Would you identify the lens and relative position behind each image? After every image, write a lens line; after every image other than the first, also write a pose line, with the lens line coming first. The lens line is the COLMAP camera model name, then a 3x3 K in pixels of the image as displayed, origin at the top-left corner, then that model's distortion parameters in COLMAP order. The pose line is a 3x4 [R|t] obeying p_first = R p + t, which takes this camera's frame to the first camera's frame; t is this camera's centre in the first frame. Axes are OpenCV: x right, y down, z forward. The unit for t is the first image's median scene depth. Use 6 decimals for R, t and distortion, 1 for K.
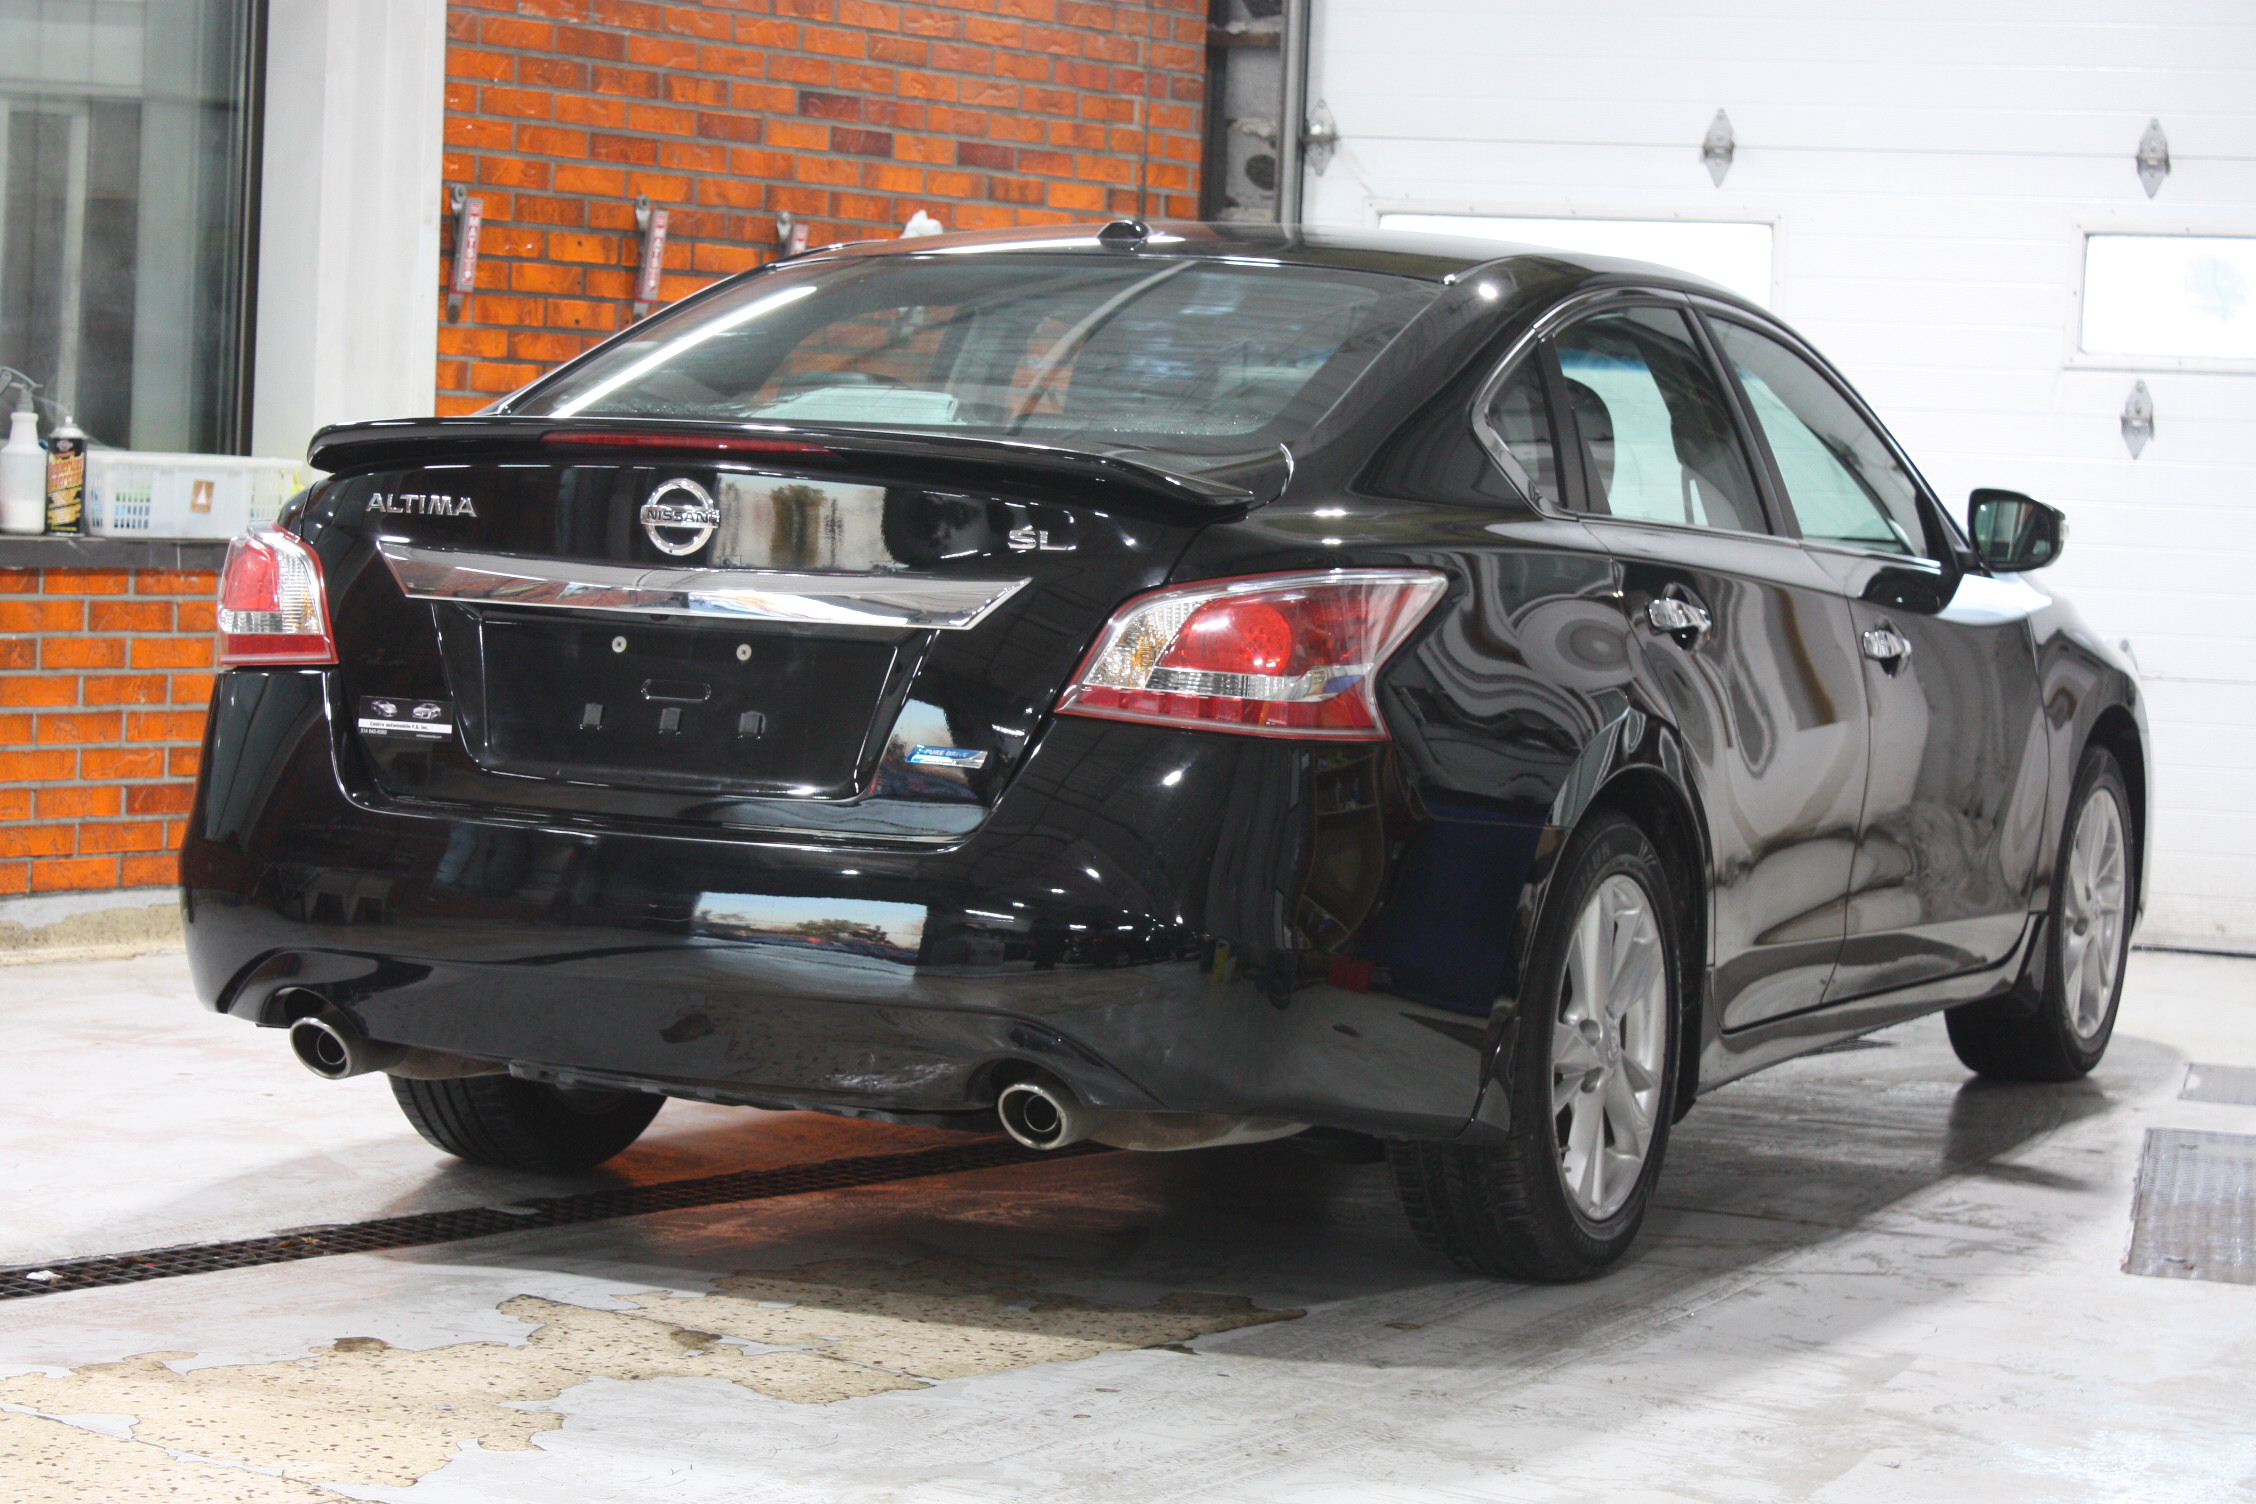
lens RADIAL K [[4988.7, 0, 1130.1], [0, 4988.7, 752.2], [0, 0, 1]] dist [0.119107, 0.000000]
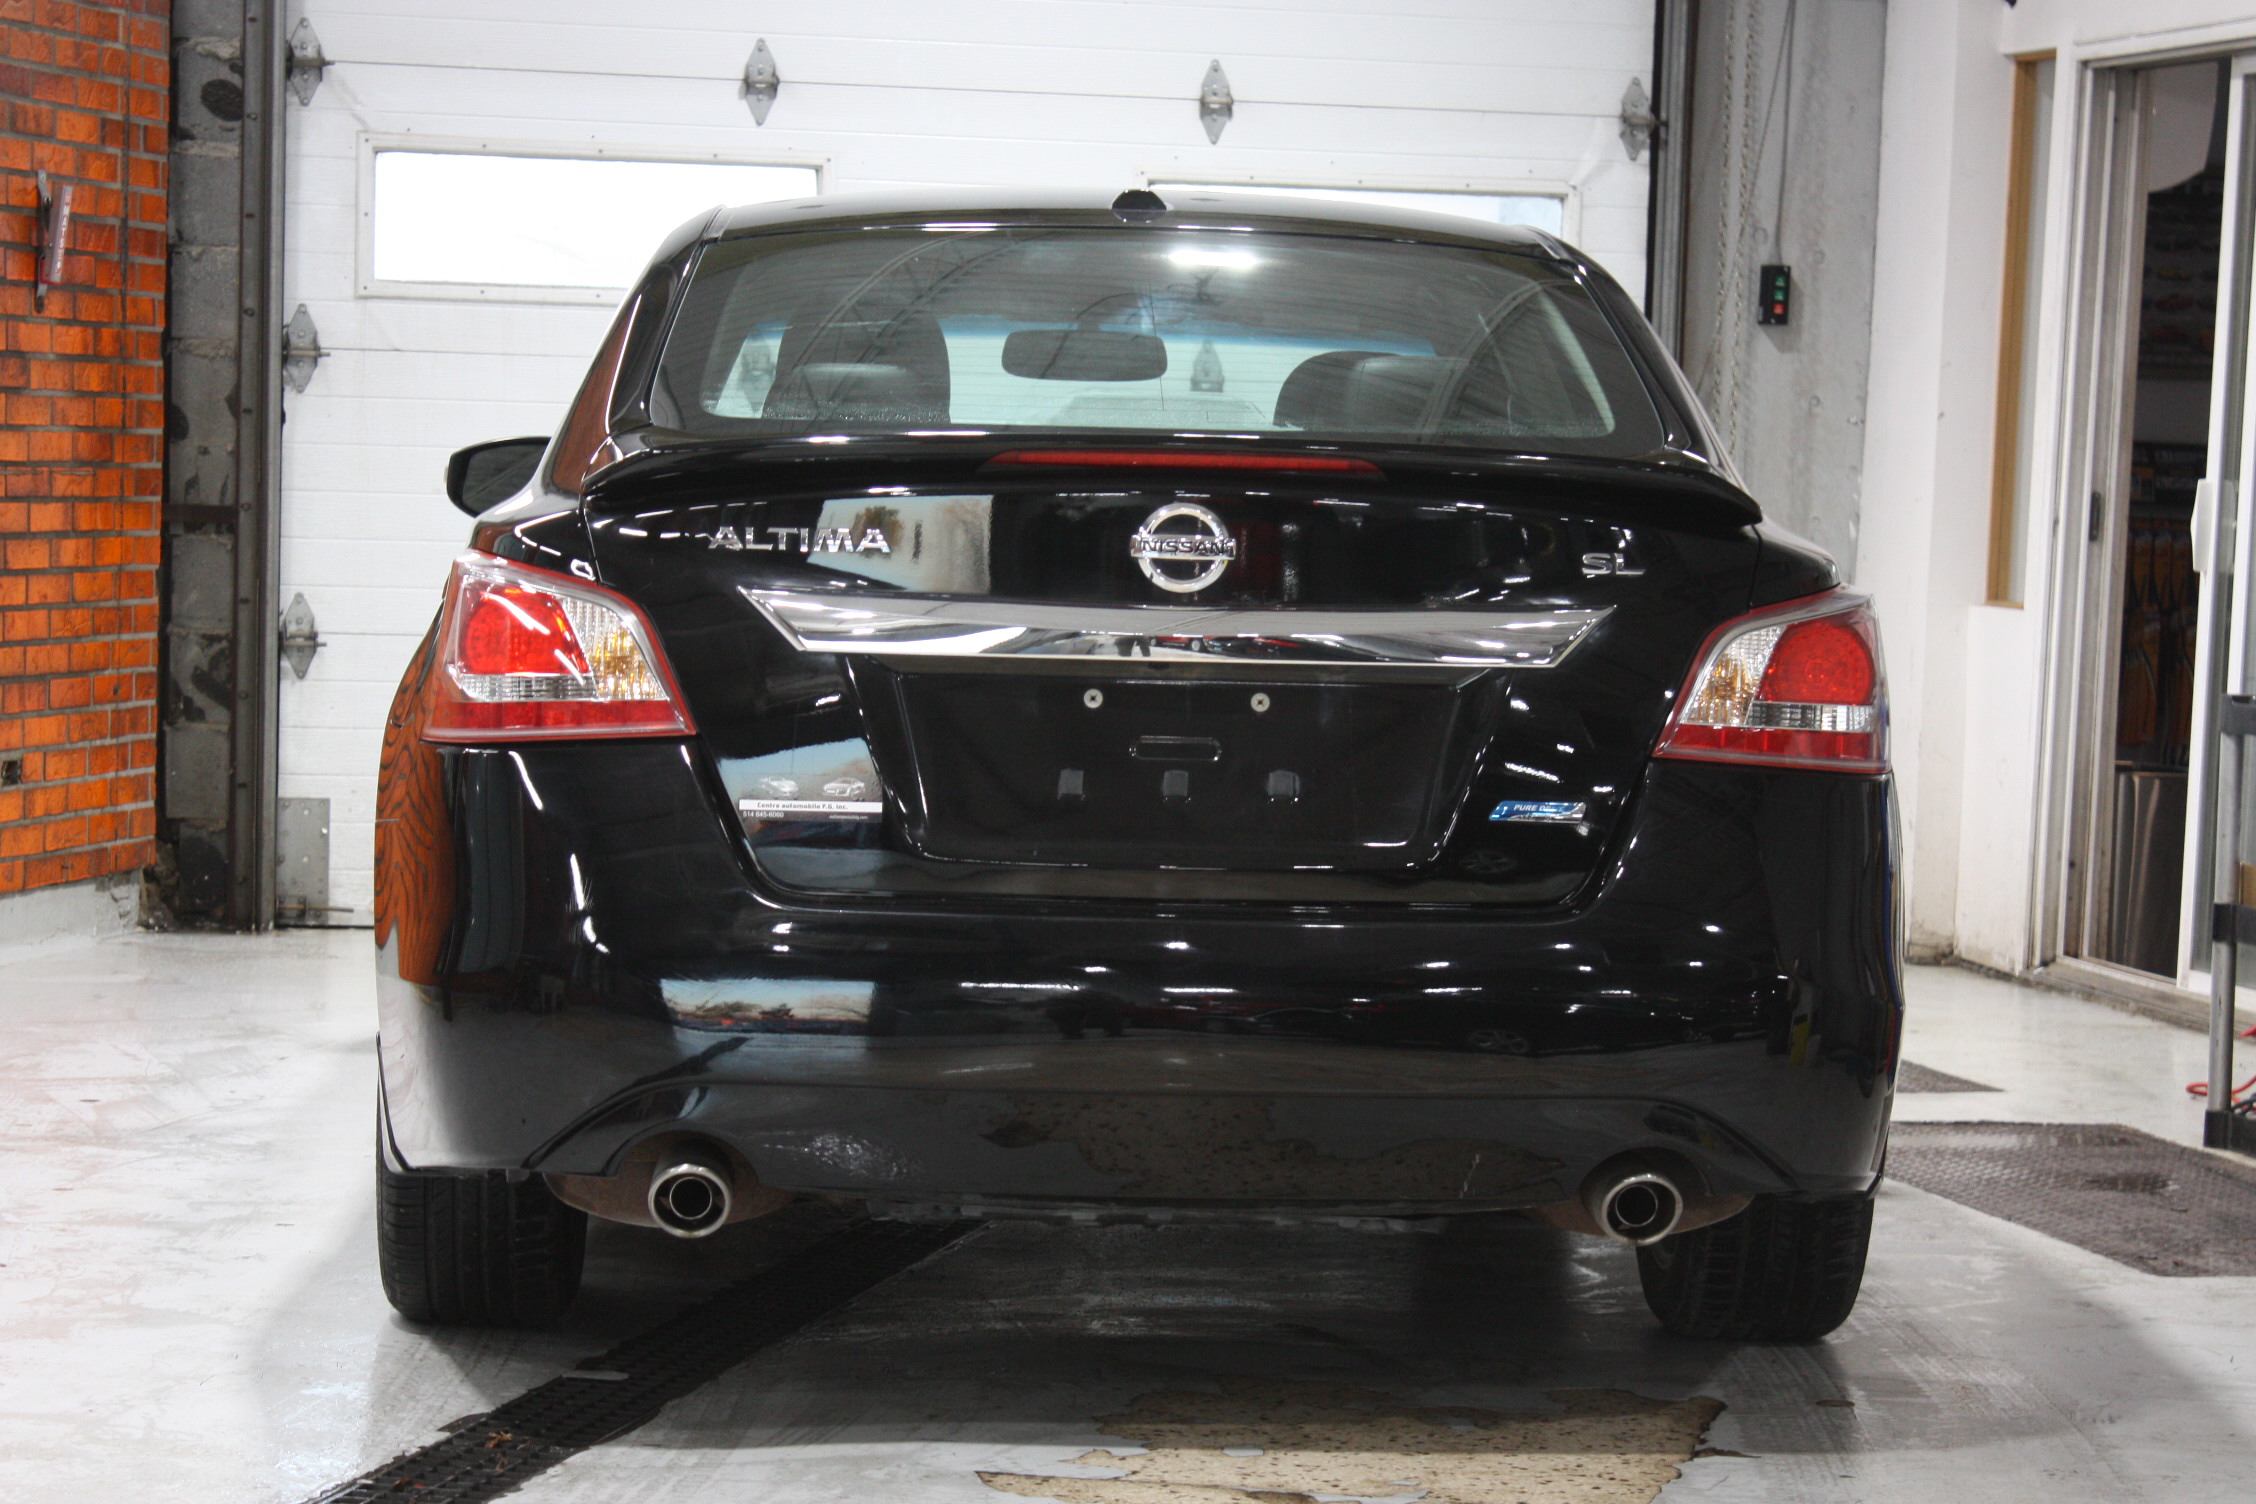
lens RADIAL K [[5407.0, 0, 1128.3], [0, 5407.0, 764.1], [0, 0, 1]] dist [0.149043, 0.000000]
pose [[0.885067, -0.047349, 0.463048, -0.429260], [0.041454, 0.998878, 0.022905, -0.025622], [-0.463613, -0.001078, 0.886037, 0.146396]]
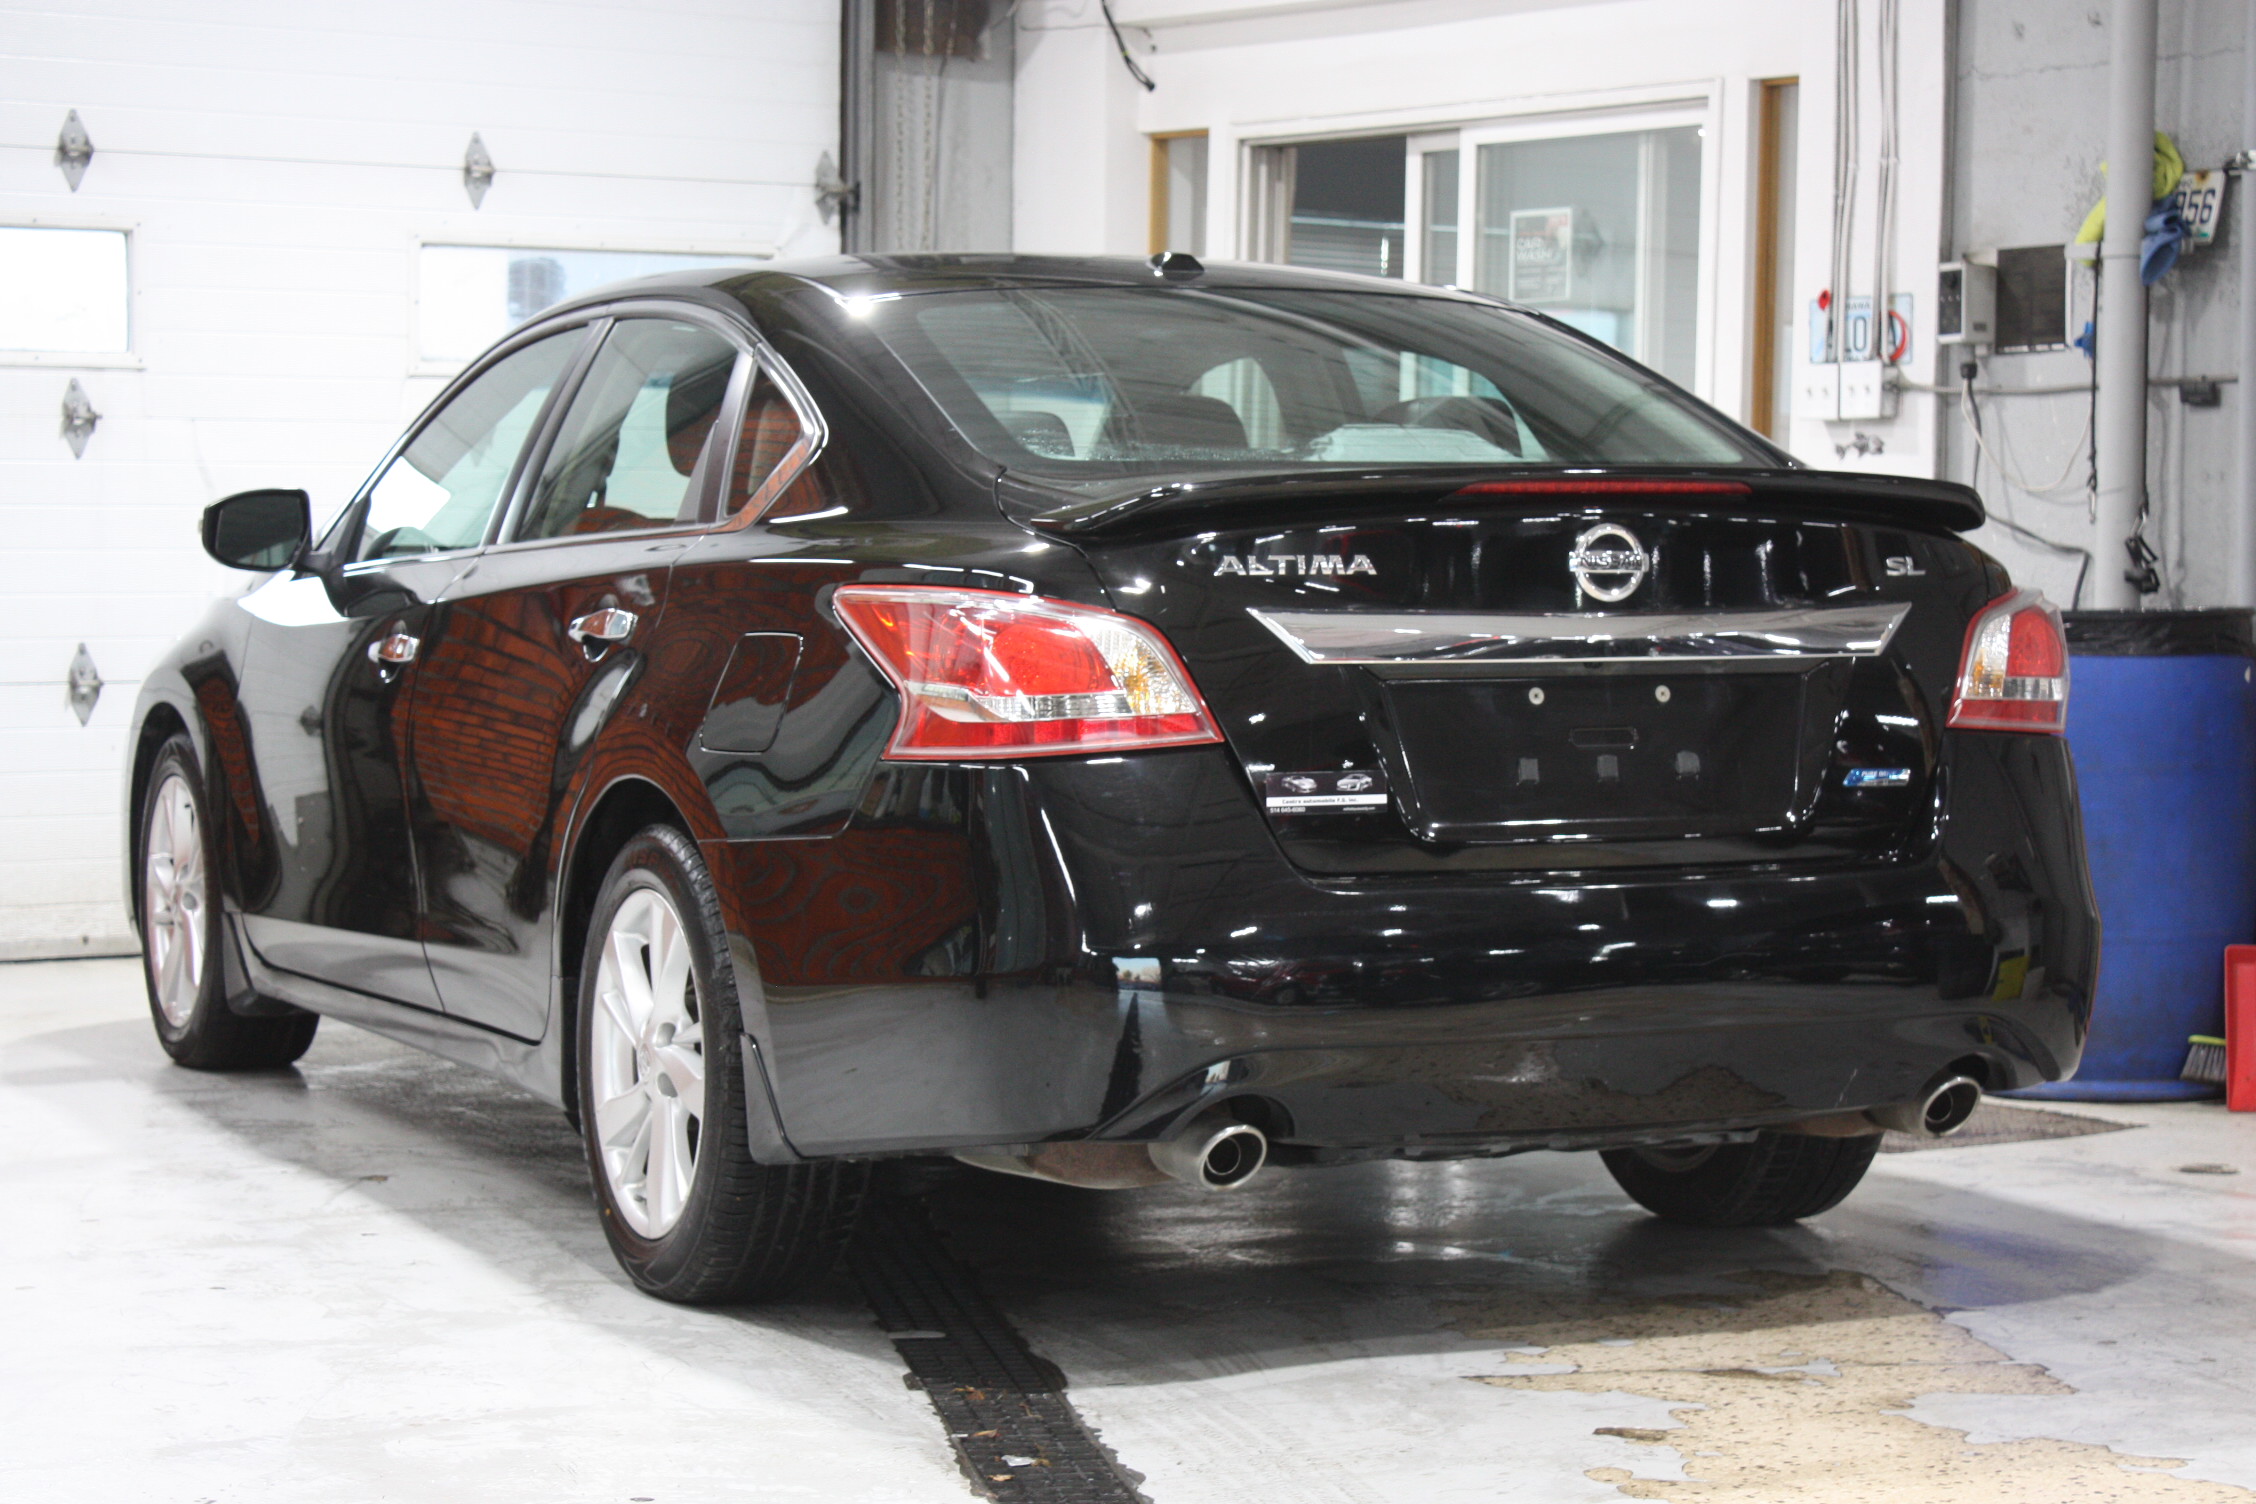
lens RADIAL K [[4988.7, 0, 1128.5], [0, 4988.7, 740.6], [0, 0, 1]] dist [0.119107, 0.000000]
pose [[0.645725, -0.077914, 0.759585, -0.735343], [0.074783, 0.996451, 0.038638, -0.046387], [-0.759899, 0.031855, 0.649260, 0.347090]]
